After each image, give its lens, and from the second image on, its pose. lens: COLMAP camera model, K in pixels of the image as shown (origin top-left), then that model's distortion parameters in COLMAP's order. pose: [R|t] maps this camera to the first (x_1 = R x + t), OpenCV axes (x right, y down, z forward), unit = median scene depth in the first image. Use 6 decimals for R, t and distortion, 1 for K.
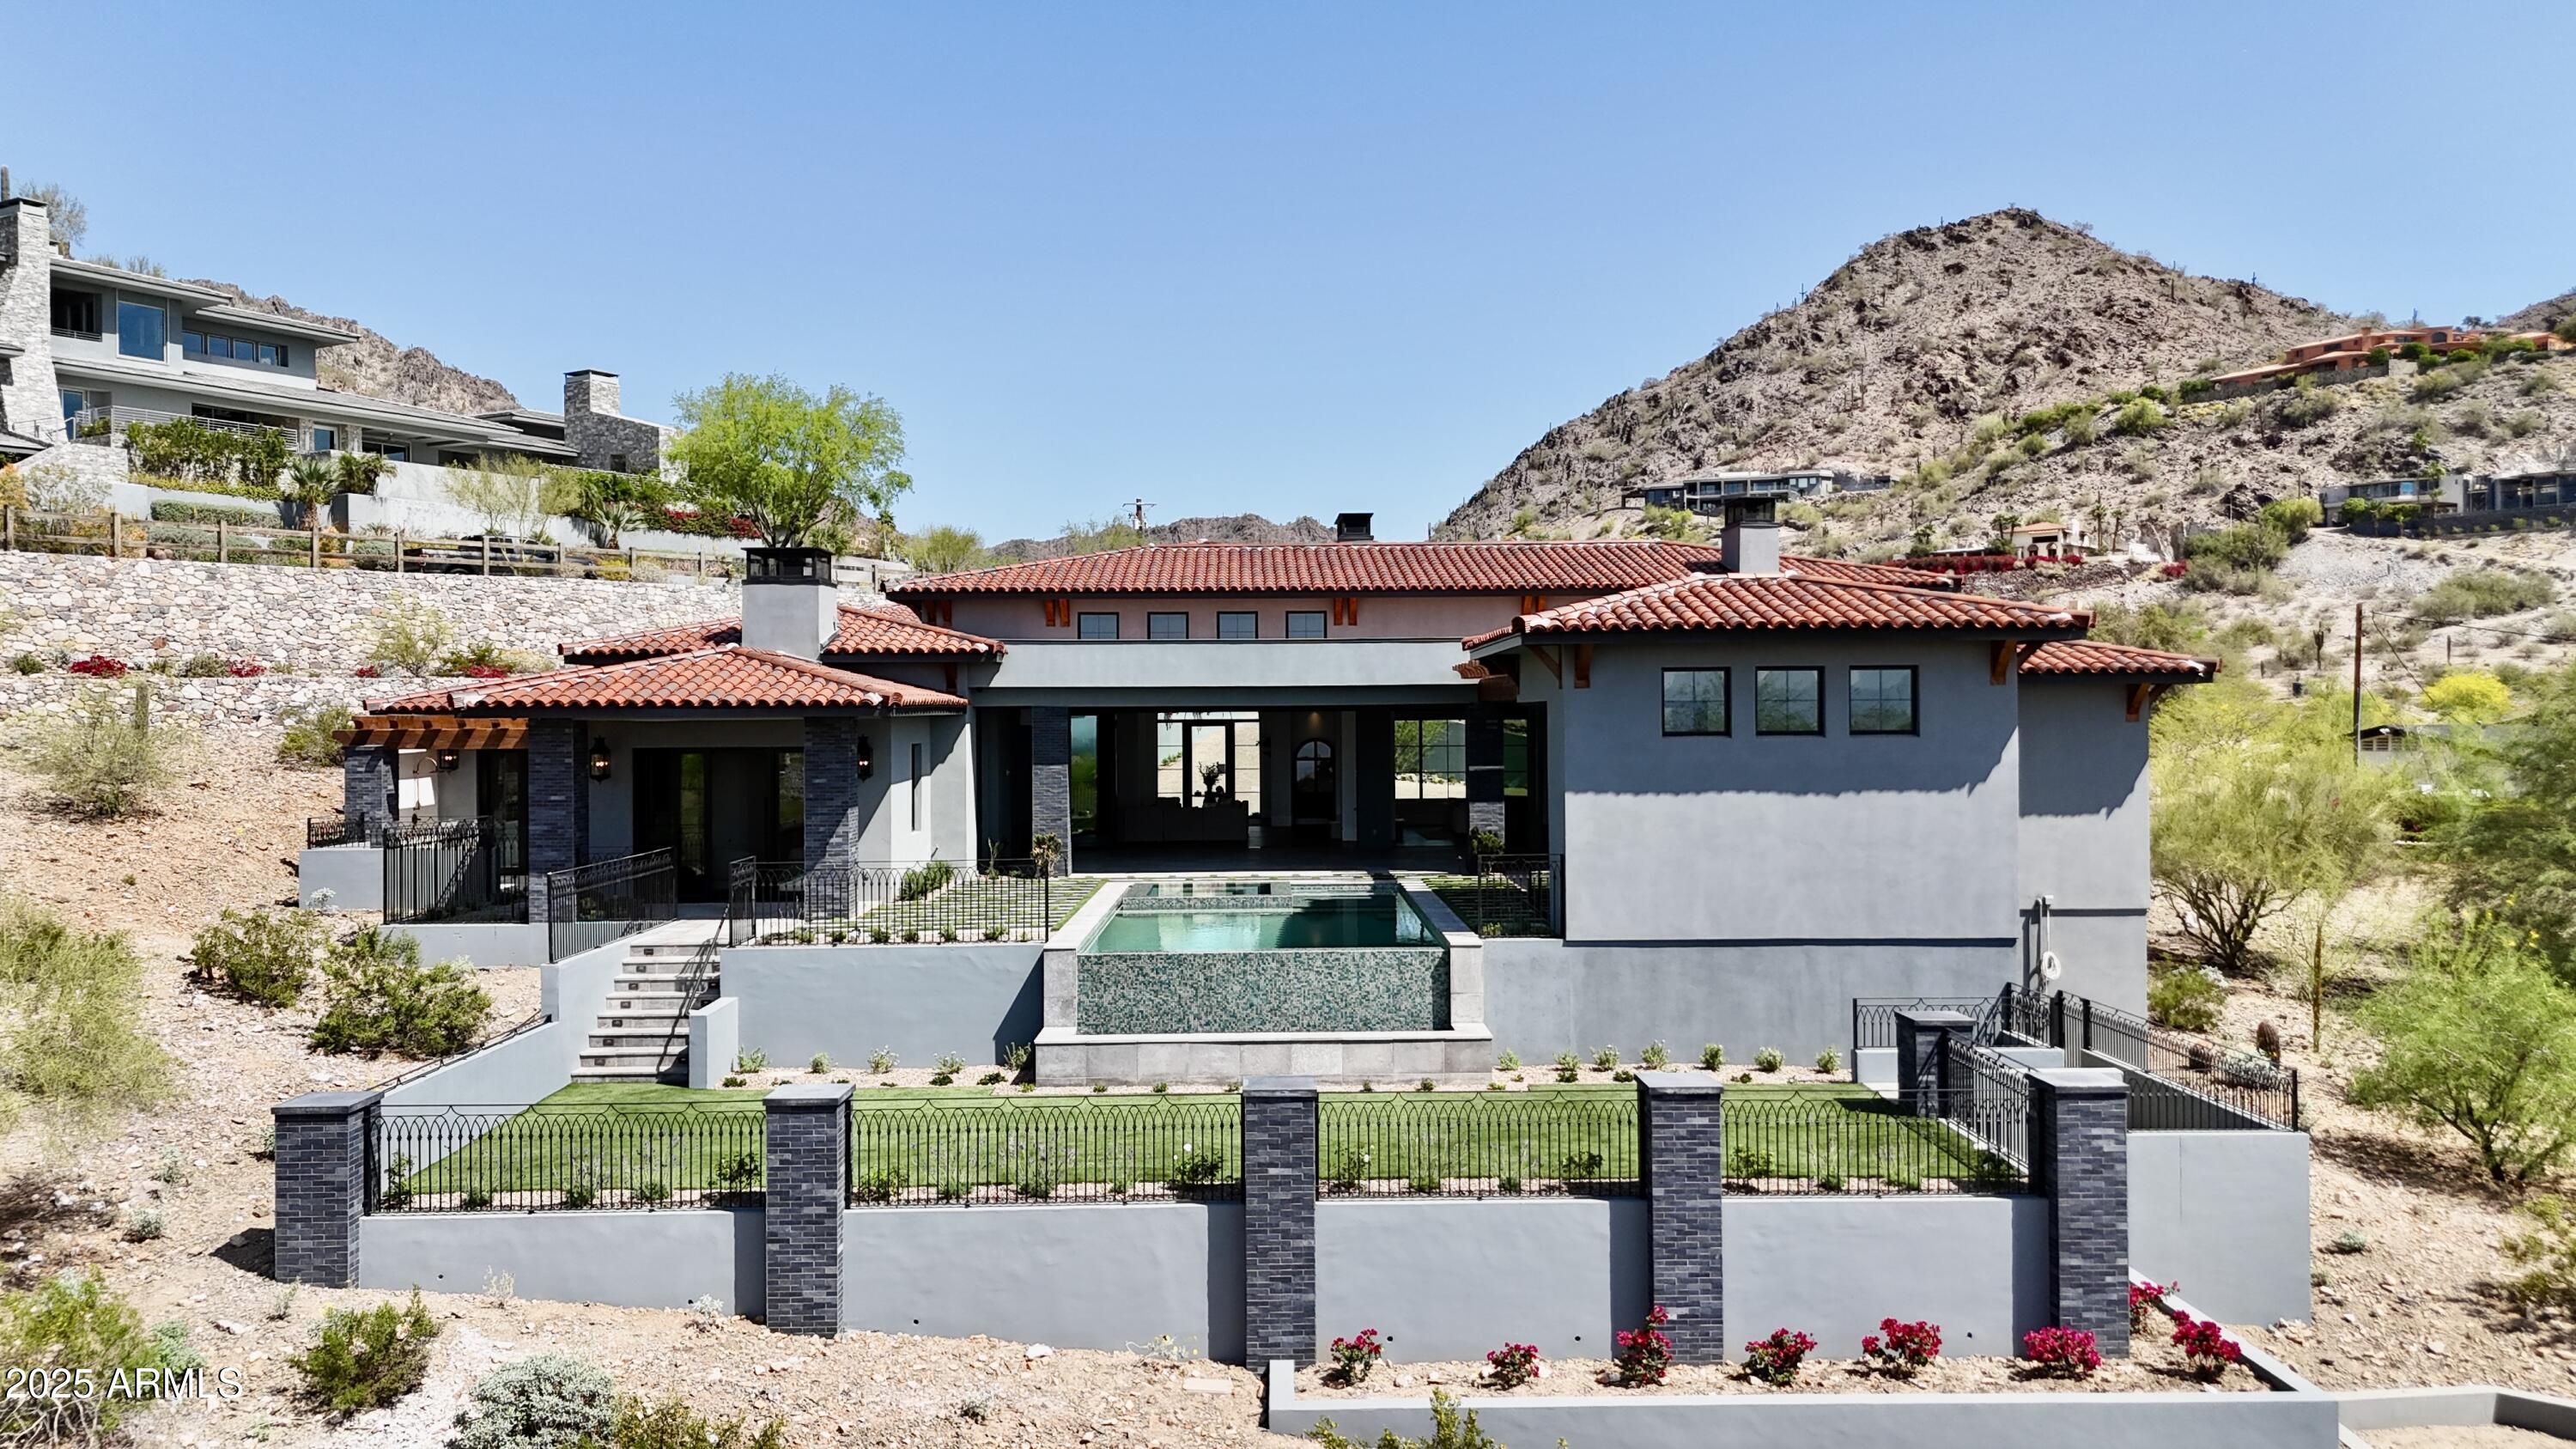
lens RADIAL K [[1917.0, 0, 1288.0], [0, 1917.0, 724.5], [0, 0, 1]] dist [0.194592, -0.000951]
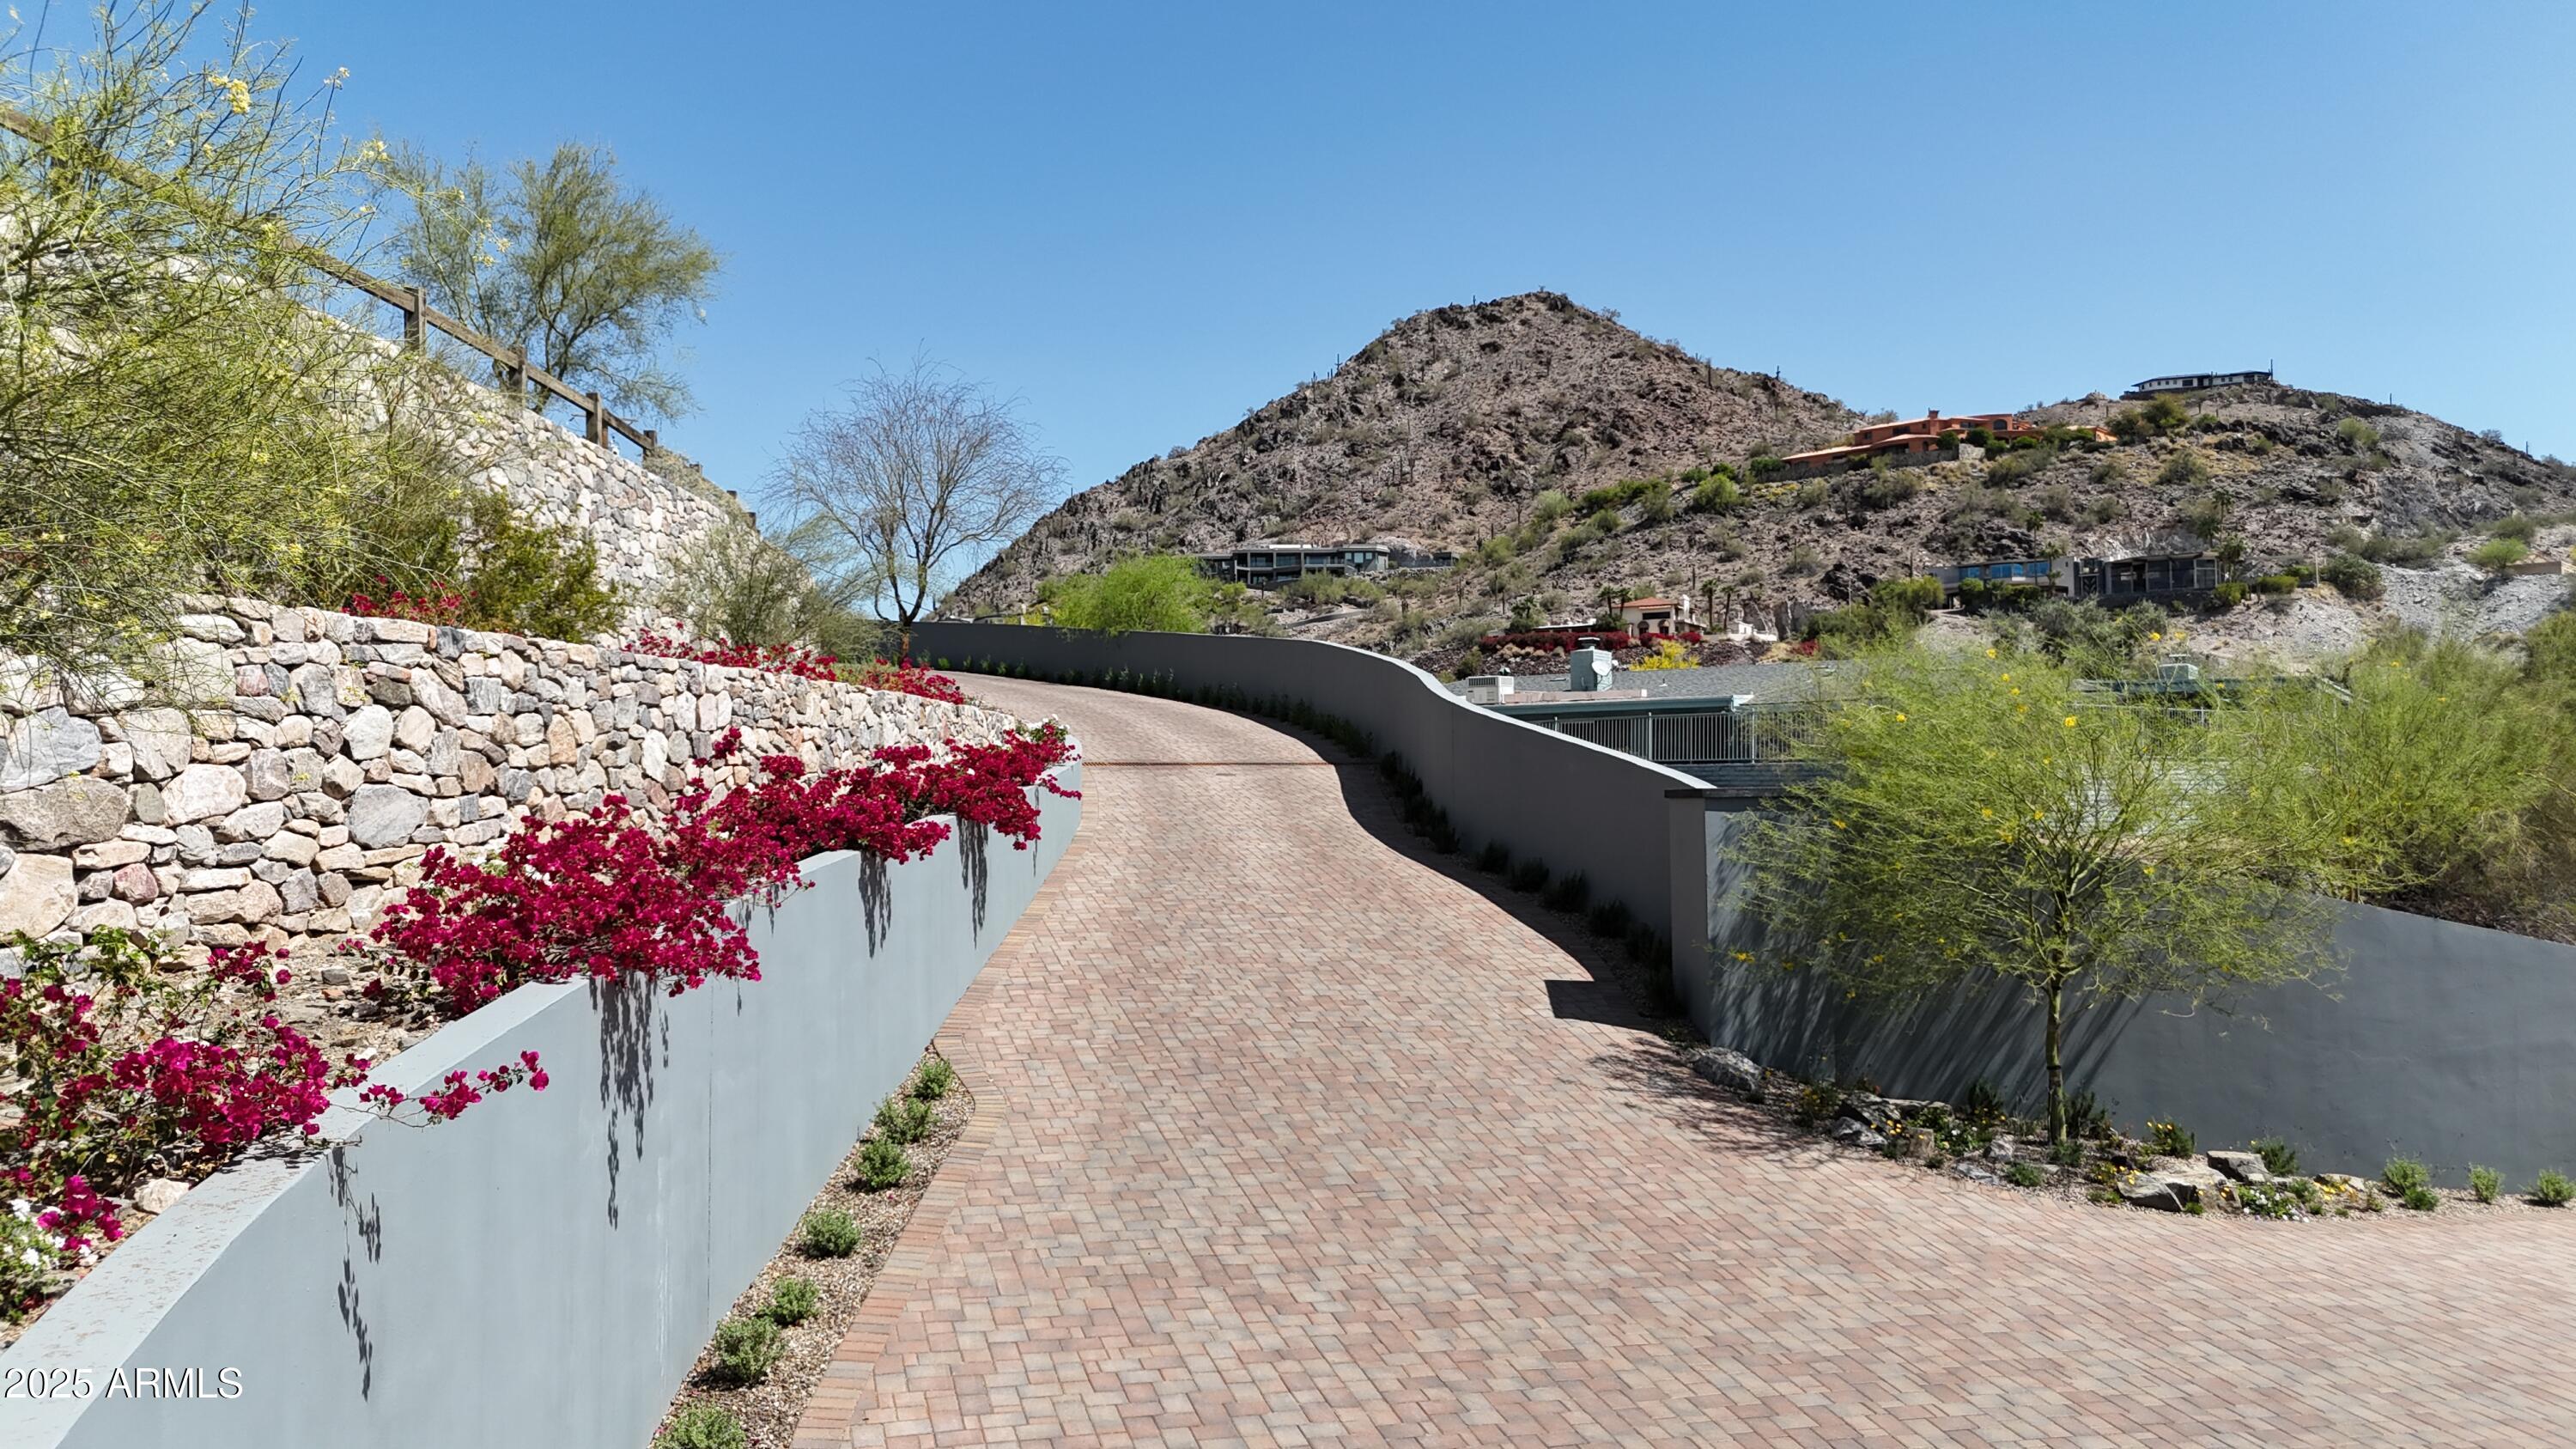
lens RADIAL K [[1917.0, 0, 1288.0], [0, 1917.0, 724.5], [0, 0, 1]] dist [0.194592, -0.000951]
pose [[0.963190, 0.009625, 0.268651, -0.012576], [0.003285, 0.998863, -0.047562, -0.001474], [-0.268803, 0.046694, 0.962063, 0.138352]]
